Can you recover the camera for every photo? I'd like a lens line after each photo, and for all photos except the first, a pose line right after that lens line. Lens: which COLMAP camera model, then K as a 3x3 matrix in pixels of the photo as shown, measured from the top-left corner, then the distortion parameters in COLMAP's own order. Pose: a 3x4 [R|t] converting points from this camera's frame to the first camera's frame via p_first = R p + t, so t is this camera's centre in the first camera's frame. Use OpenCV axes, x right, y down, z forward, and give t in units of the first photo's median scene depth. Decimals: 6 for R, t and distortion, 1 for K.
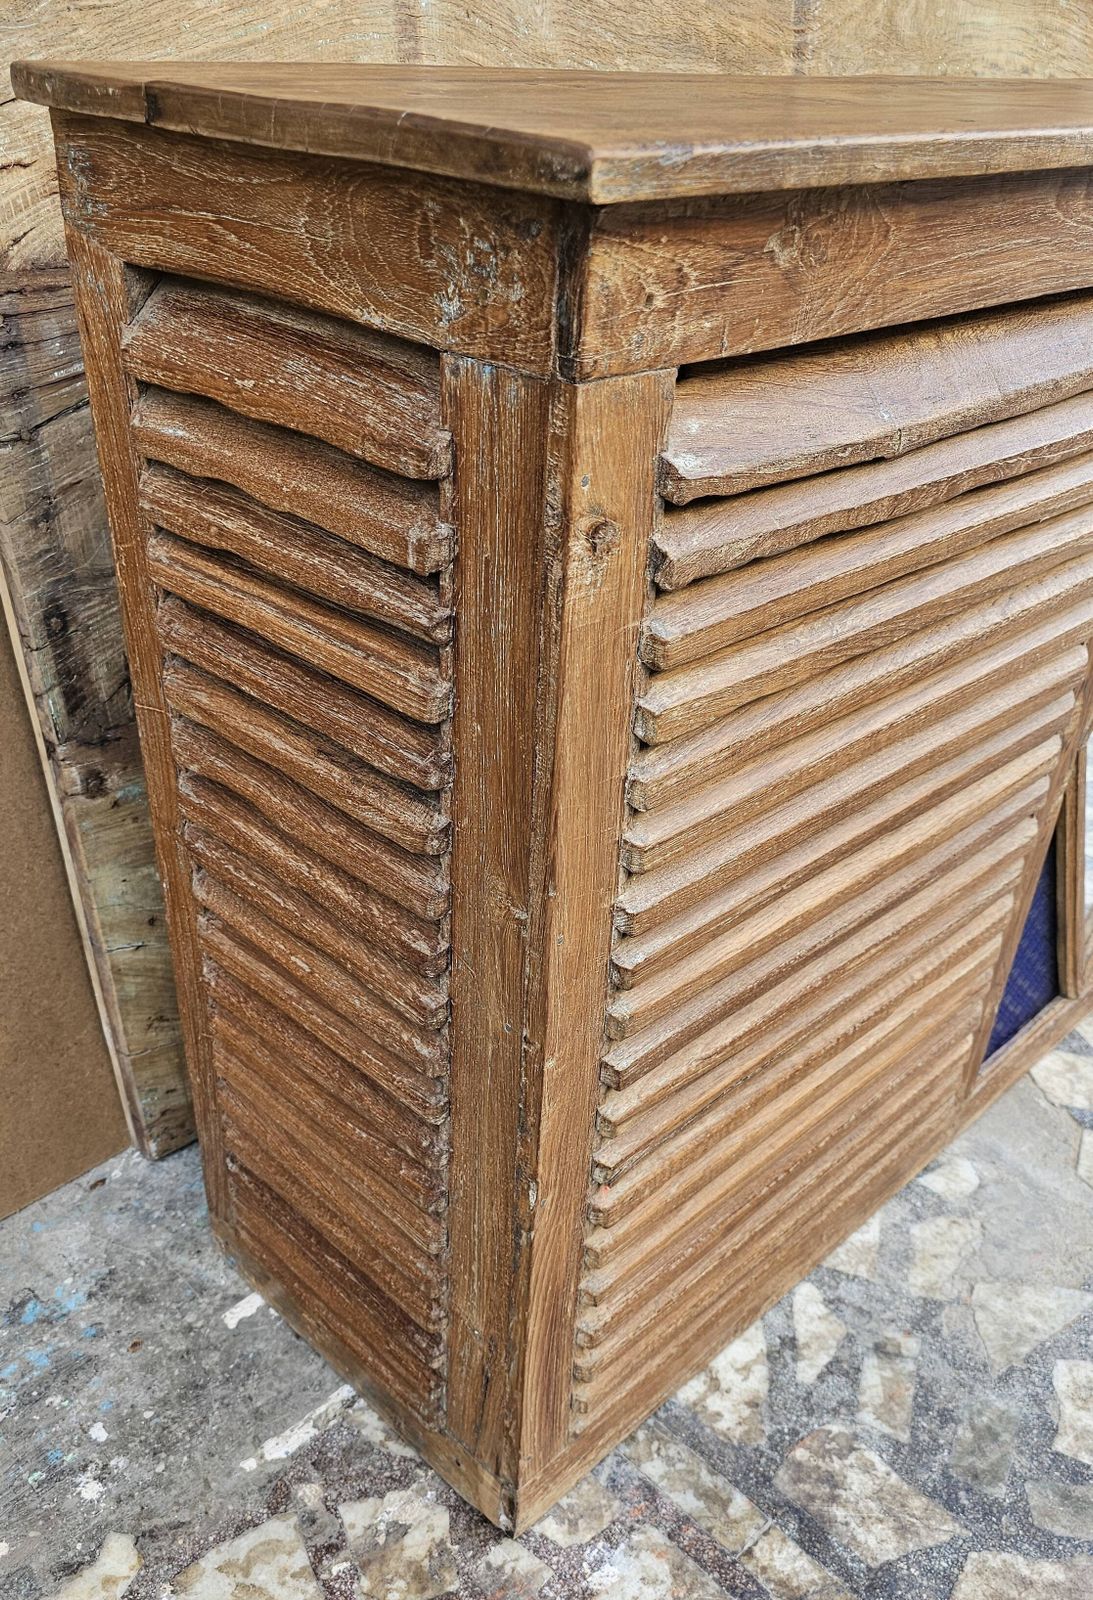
lens RADIAL K [[1316.6, 0, 558.0], [0, 1316.6, 928.4], [0, 0, 1]] dist [0.072956, -0.092766]
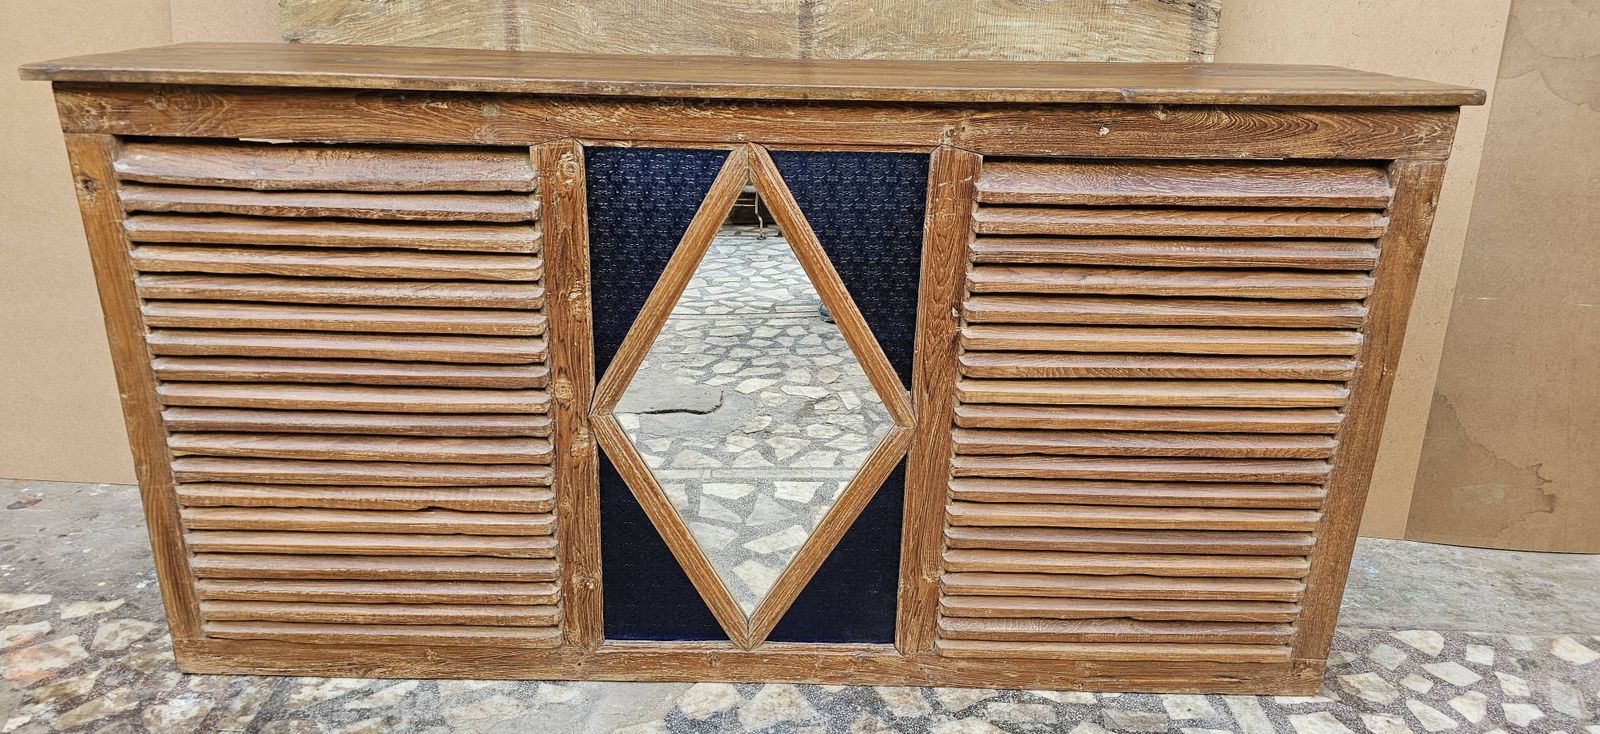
lens RADIAL K [[1083.1, 0, 792.8], [0, 1083.1, 394.5], [0, 0, 1]] dist [0.068833, -0.070487]
pose [[0.695456, 0.231347, -0.680308, 2.070616], [-0.397923, 0.912326, -0.096535, -0.182505], [0.598330, 0.337847, 0.726541, 0.224317]]
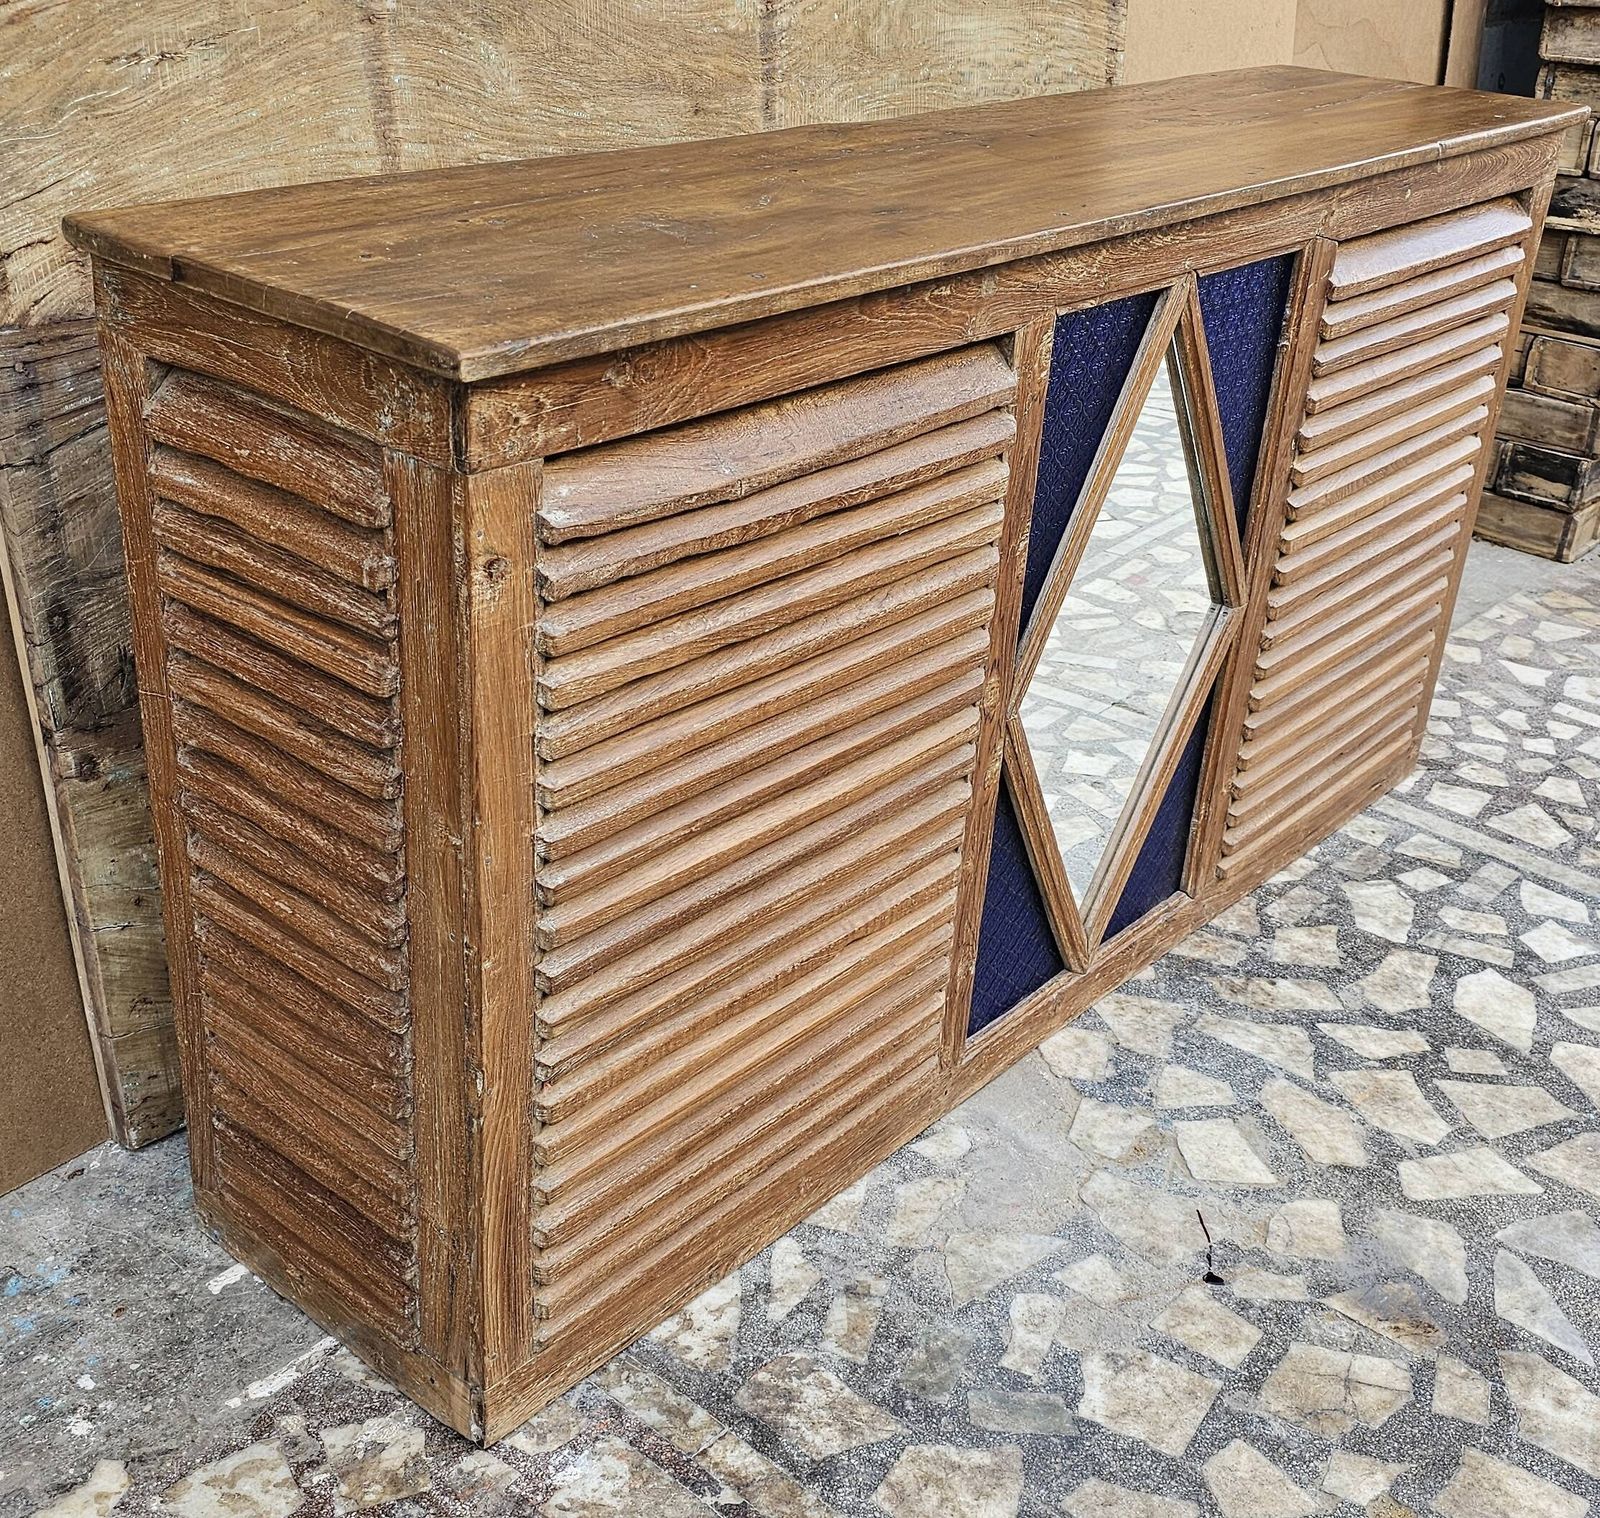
lens RADIAL K [[1904.8, 0, 812.1], [0, 1904.8, 805.2], [0, 0, 1]] dist [0.124119, -0.229372]
pose [[0.997217, -0.020547, 0.071667, 0.159923], [0.028404, 0.993482, -0.110398, 0.146887], [-0.068931, 0.112126, 0.991300, -0.771726]]
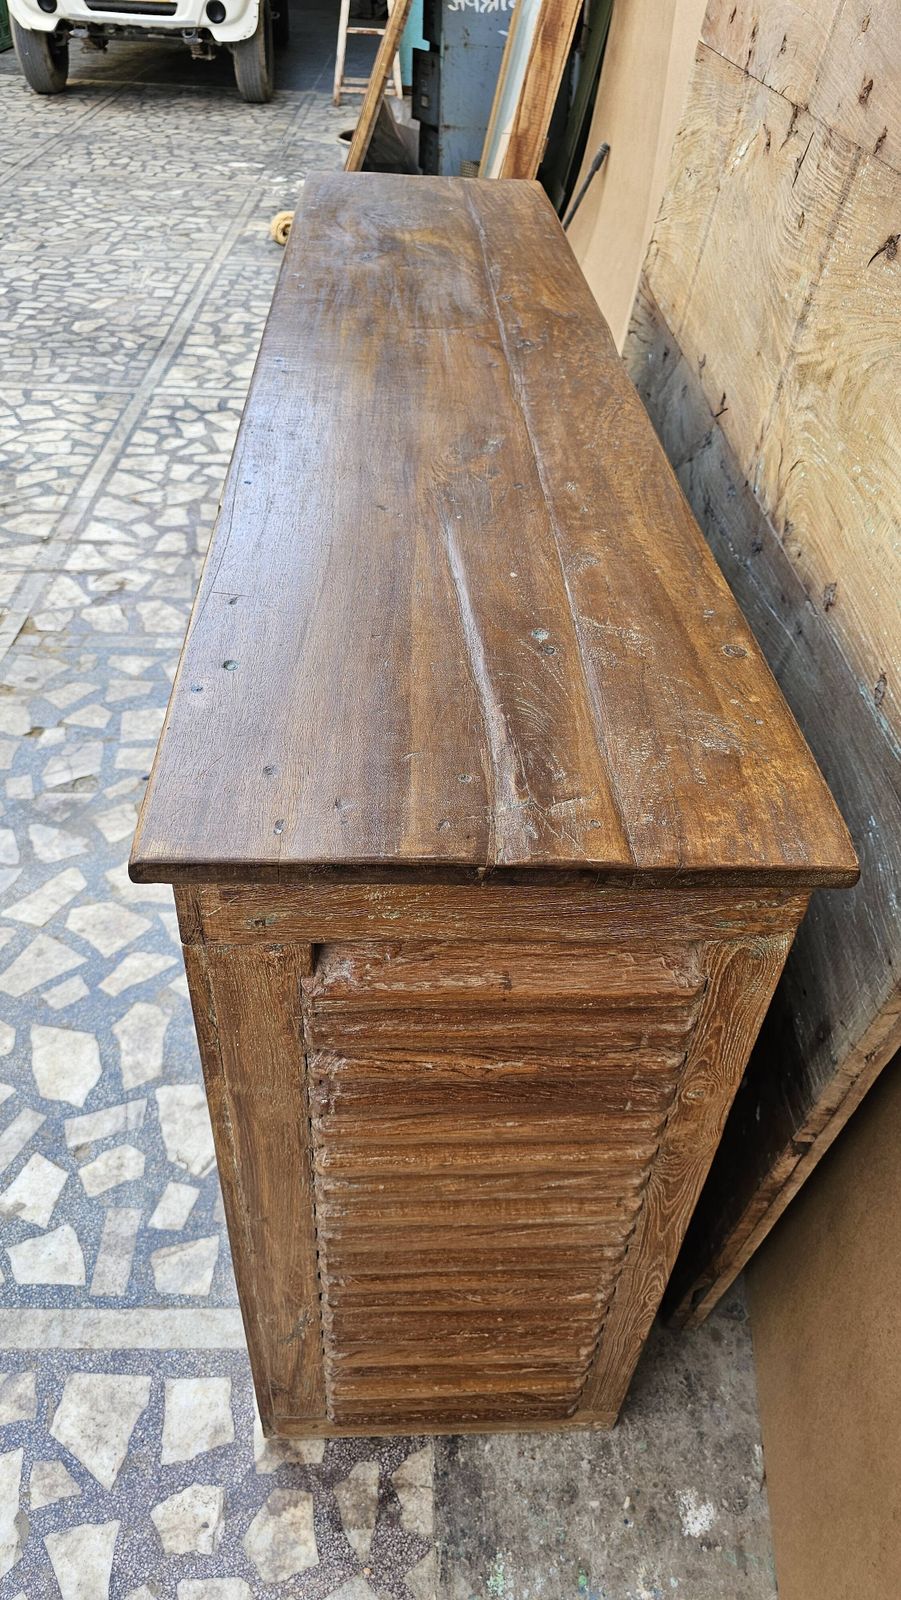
lens RADIAL K [[1081.1, 0, 453.6], [0, 1081.1, 800.6], [0, 0, 1]] dist [0.041154, -0.039724]
pose [[-0.683098, 0.412720, -0.602528, 1.836931], [-0.476597, 0.373213, 0.795970, -1.897001], [0.553384, 0.830888, -0.058240, 2.046505]]
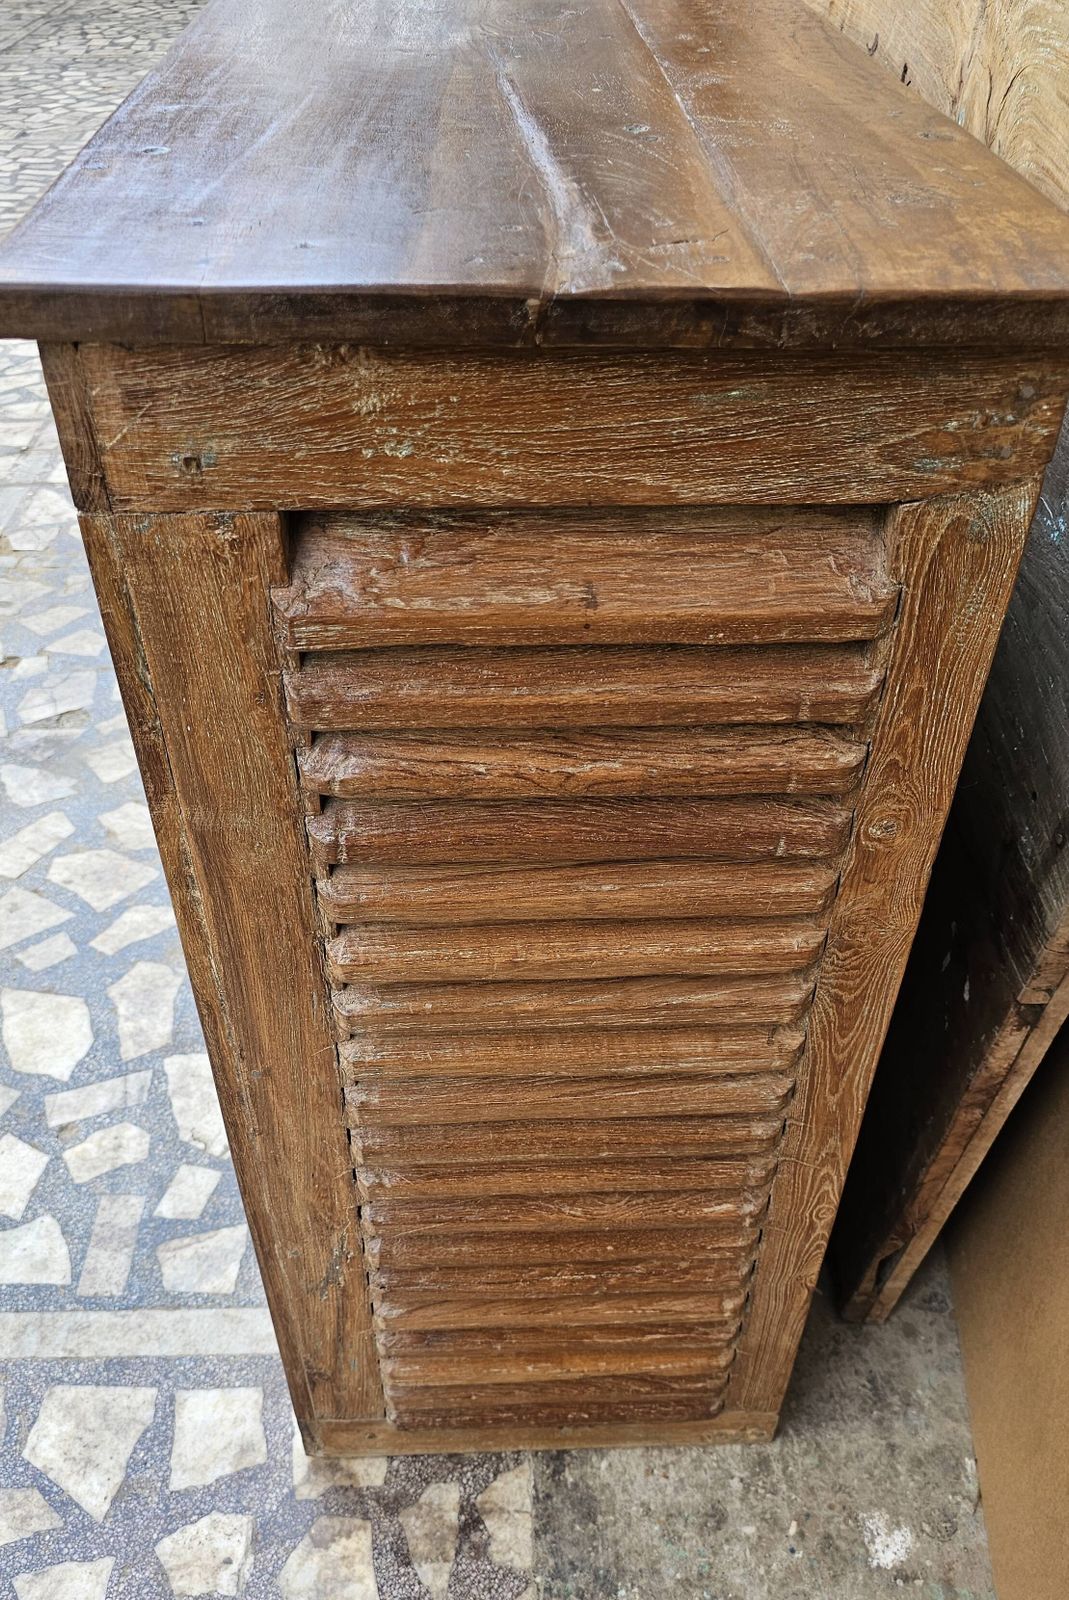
lens RADIAL K [[1299.4, 0, 542.0], [0, 1299.4, 964.7], [0, 0, 1]] dist [0.061299, -0.071901]
pose [[-0.685701, 0.461678, -0.562732, 1.832164], [-0.446801, 0.343346, 0.826125, -1.653406], [0.574616, 0.817904, -0.029154, 2.305467]]
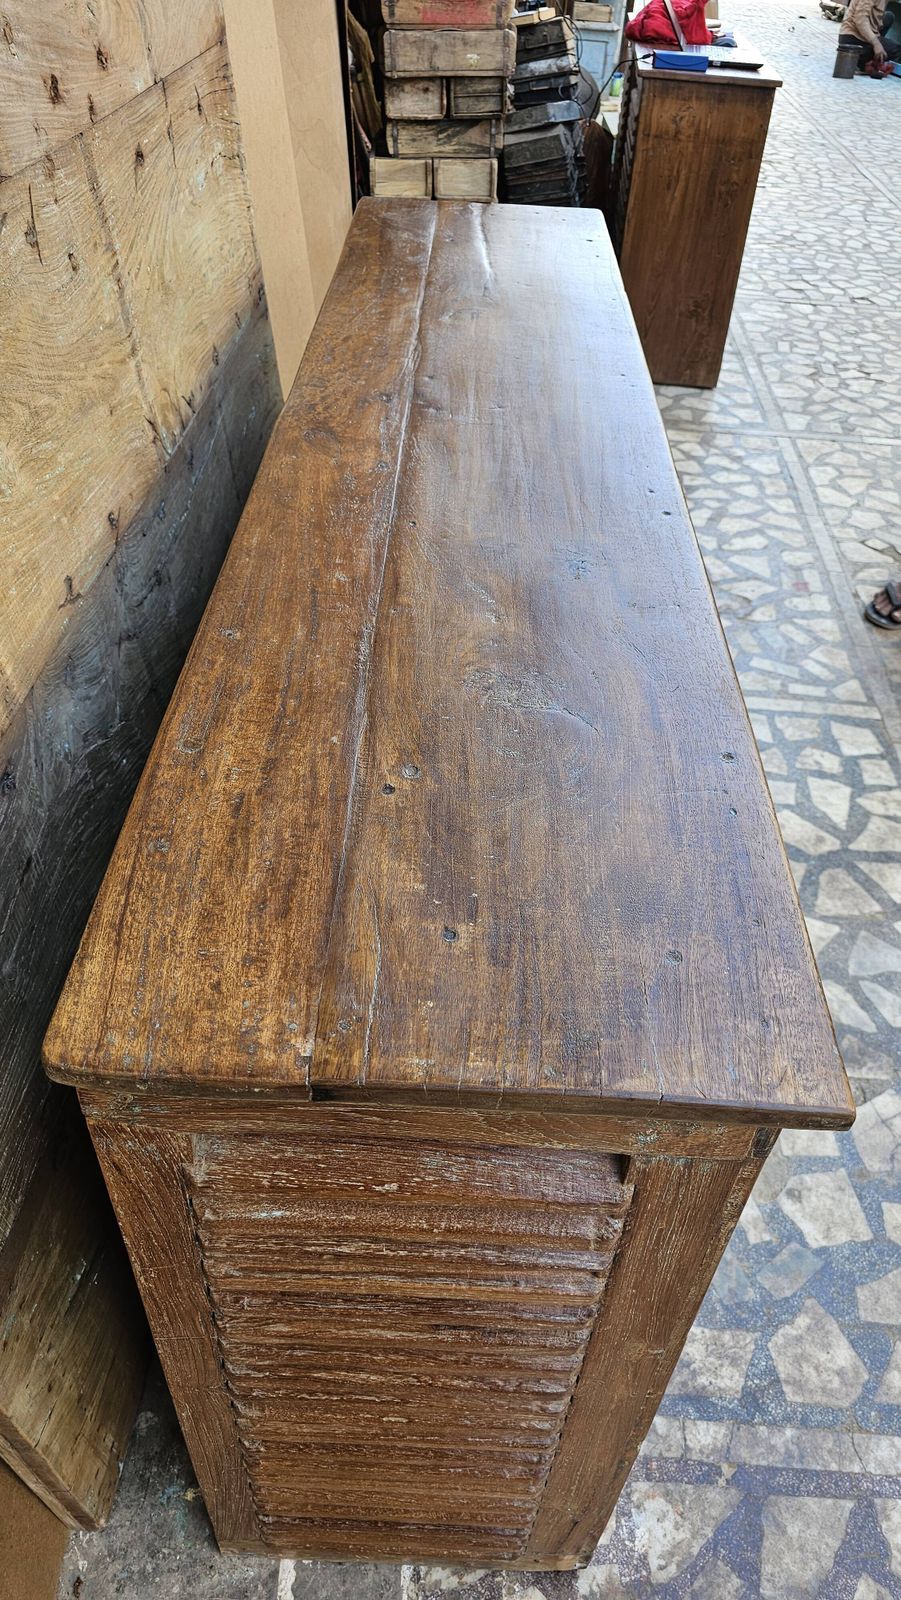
lens RADIAL K [[1077.3, 0, 466.8], [0, 1077.3, 800.2], [0, 0, 1]] dist [0.040554, -0.039673]
pose [[0.733384, -0.452550, 0.507294, -0.424900], [0.366526, 0.891695, 0.265590, -0.779994], [-0.572544, -0.008843, 0.819826, 0.145566]]
